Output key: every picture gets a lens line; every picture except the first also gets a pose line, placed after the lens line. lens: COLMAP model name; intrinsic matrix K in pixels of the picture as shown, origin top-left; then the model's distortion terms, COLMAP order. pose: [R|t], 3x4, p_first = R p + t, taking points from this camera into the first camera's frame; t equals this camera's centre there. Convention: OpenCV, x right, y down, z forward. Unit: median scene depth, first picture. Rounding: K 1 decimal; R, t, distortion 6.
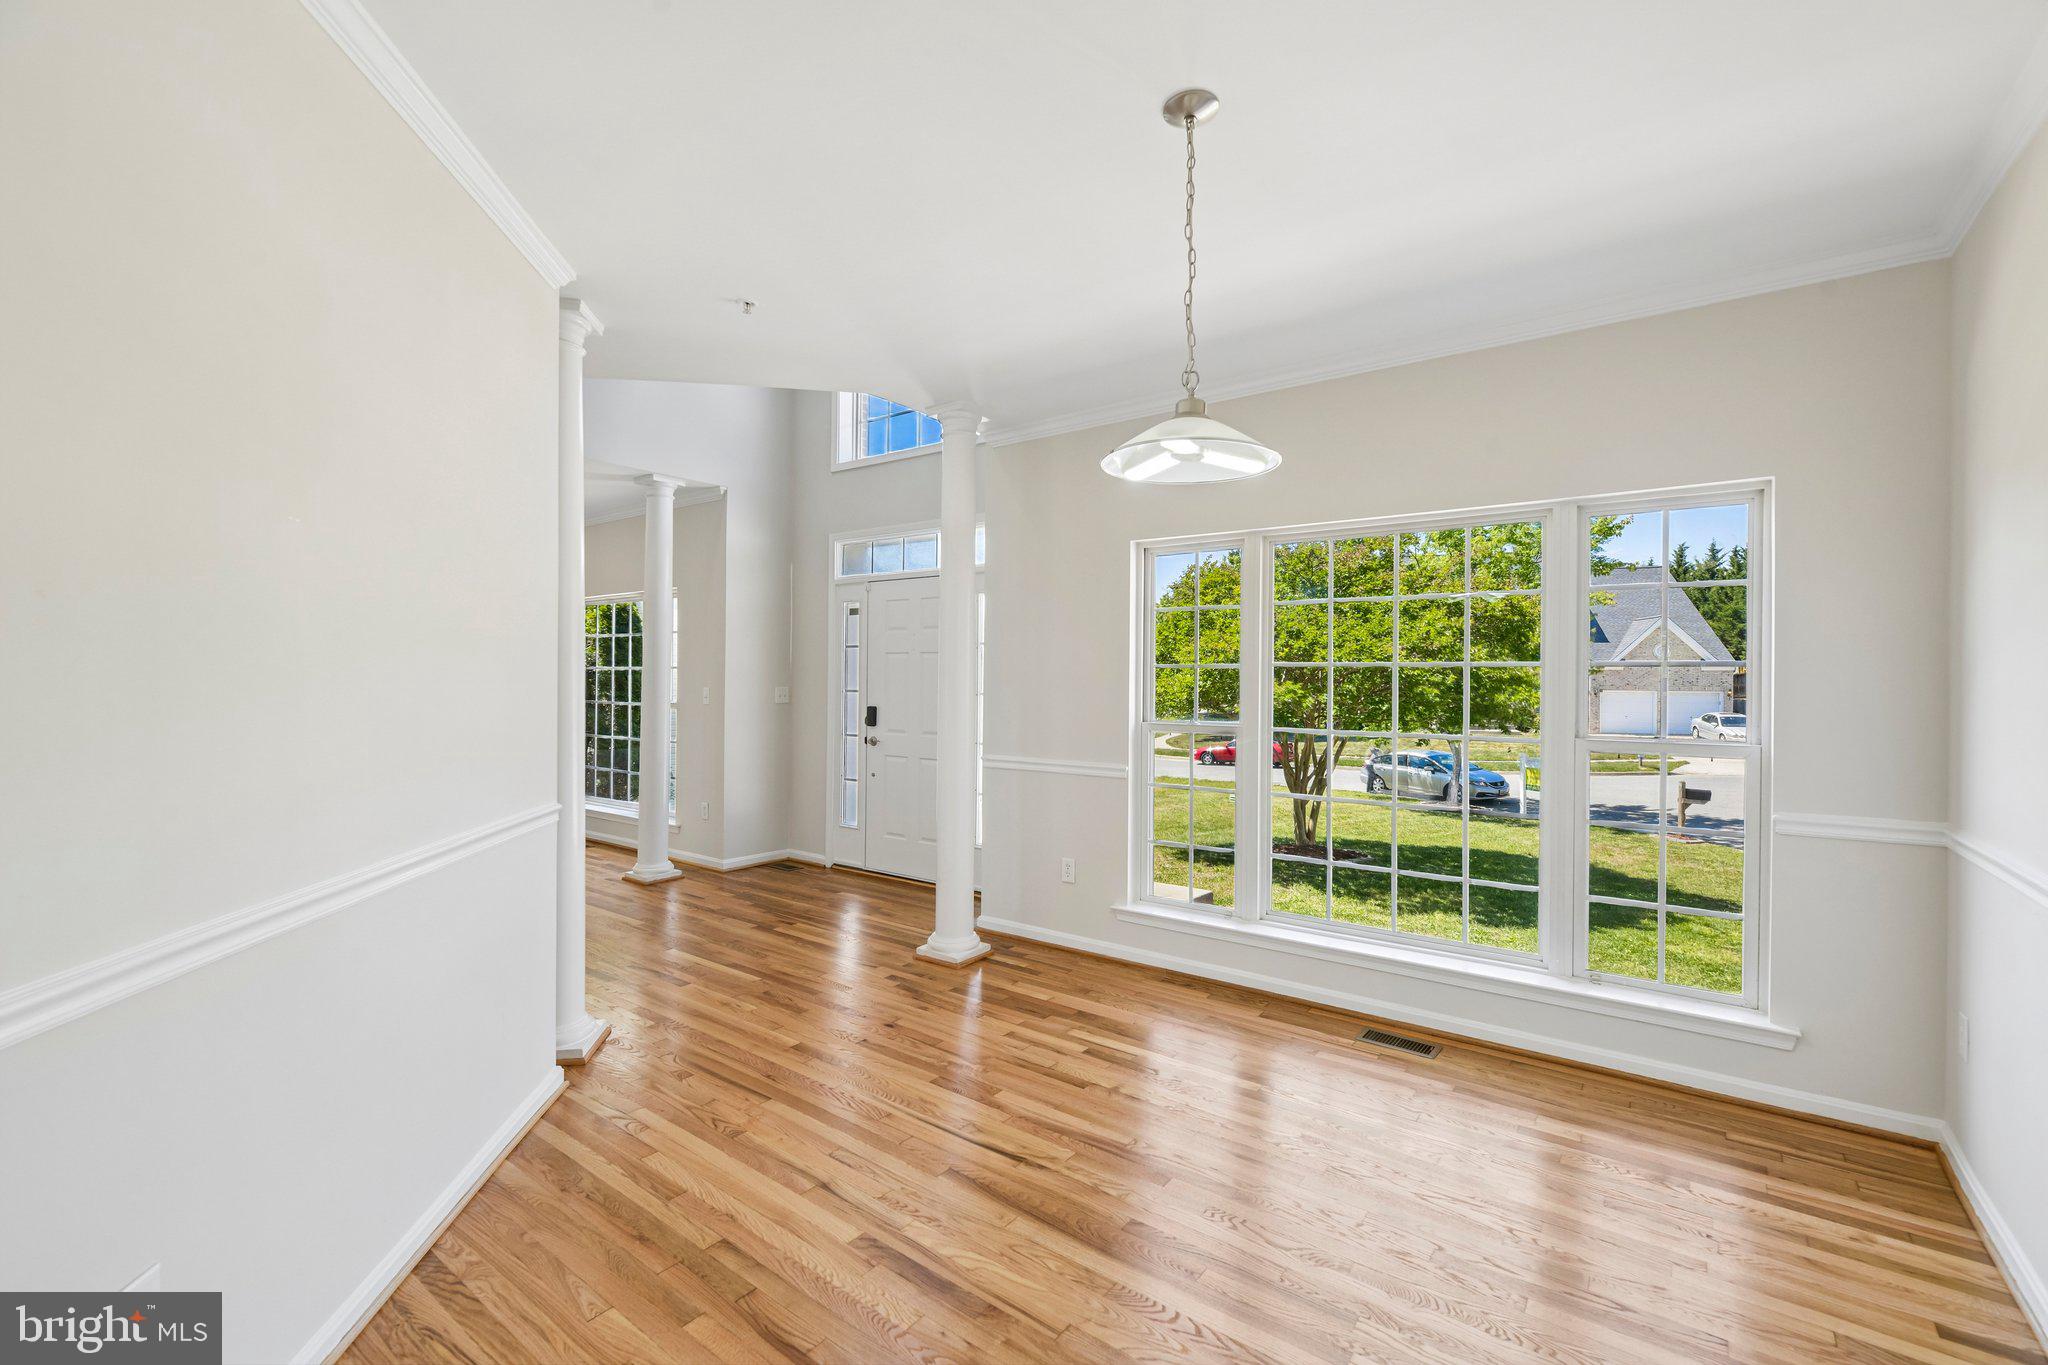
lens RADIAL K [[864.4, 0, 1034.6], [0, 864.4, 695.2], [0, 0, 1]] dist [0.003340, 0.000263]
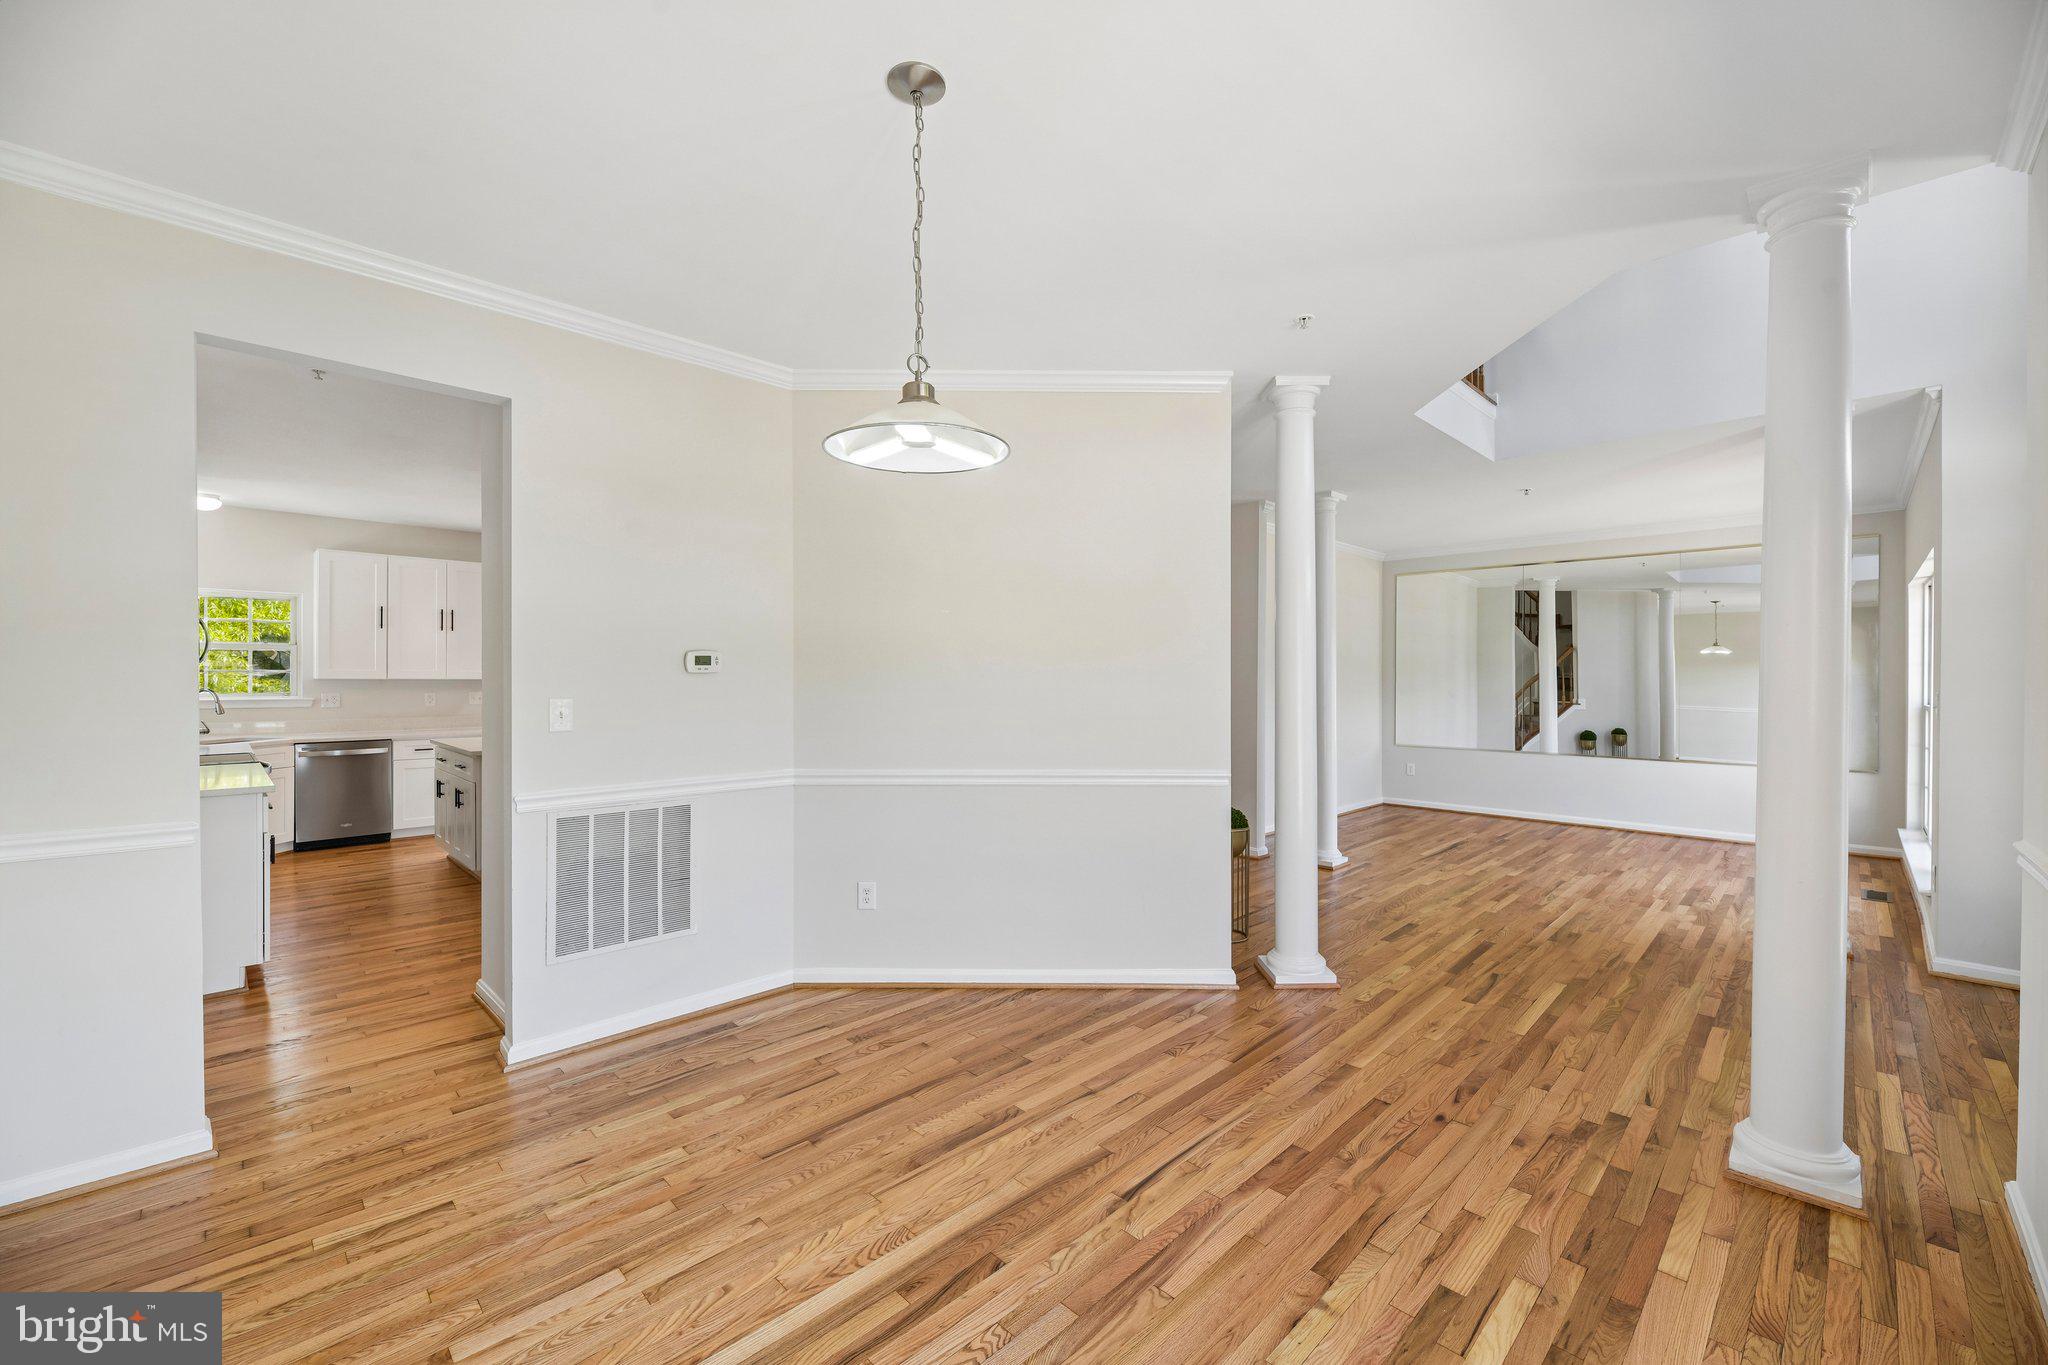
lens RADIAL K [[823.2, 0, 1036.1], [0, 823.2, 667.4], [0, 0, 1]] dist [-0.004869, -0.000329]
pose [[-0.149708, -0.018969, -0.988548, 0.568019], [-0.014583, 0.999750, -0.016976, -0.009481], [0.988623, 0.011874, -0.149947, 0.665365]]
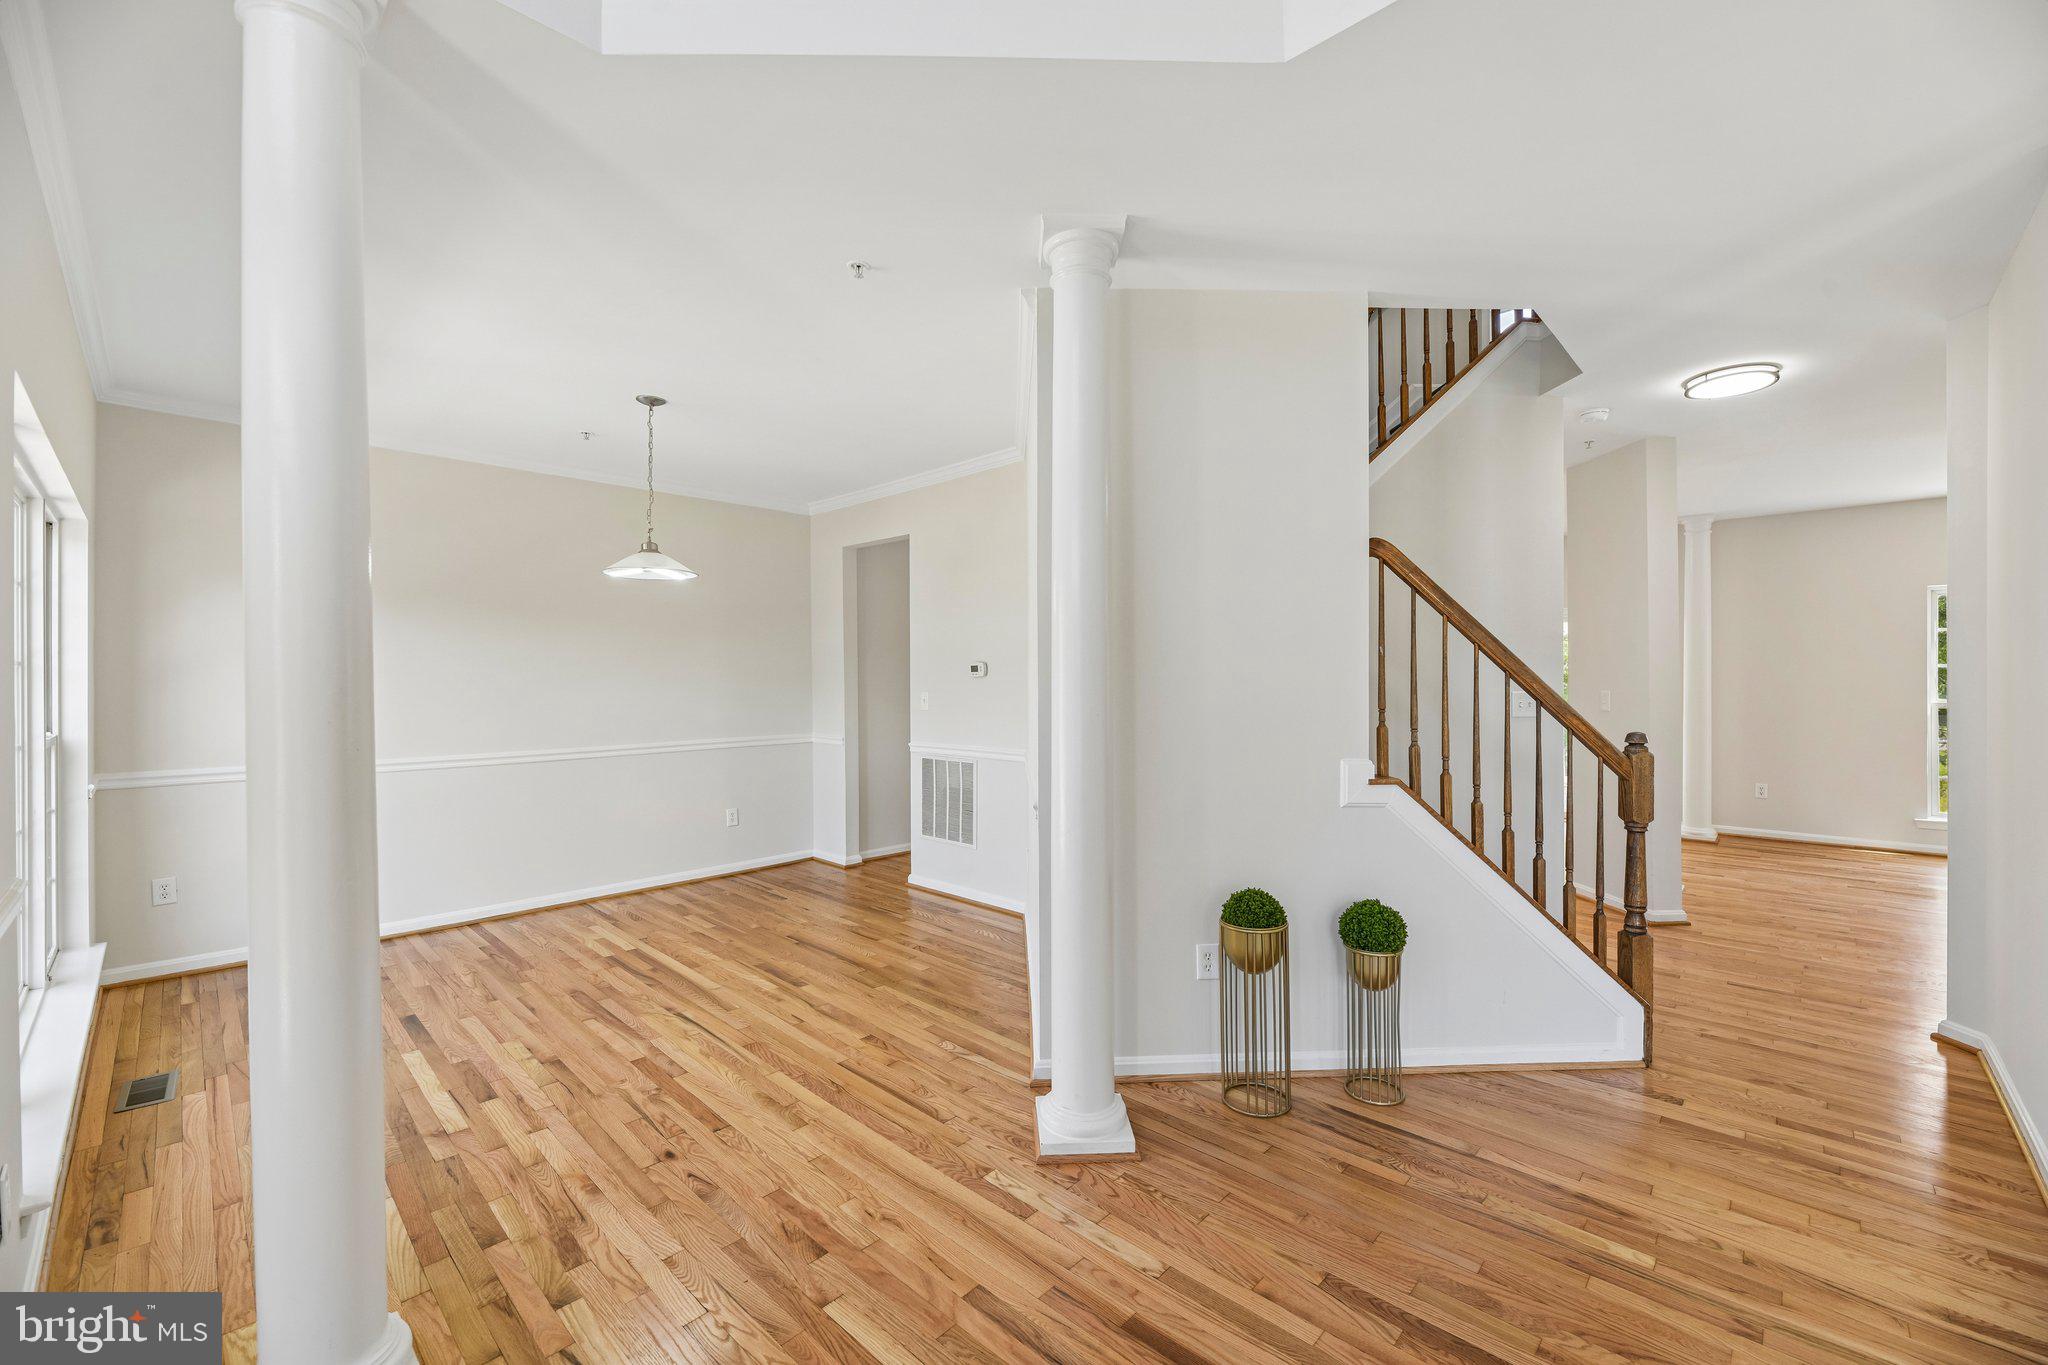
lens RADIAL K [[823.2, 0, 1026.9], [0, 823.2, 680.6], [0, 0, 1]] dist [-0.004869, -0.000329]
pose [[-0.991559, -0.002888, 0.129623, -0.498030], [-0.000714, 0.999858, 0.016818, -0.028459], [-0.129653, 0.016584, -0.991421, 1.470886]]
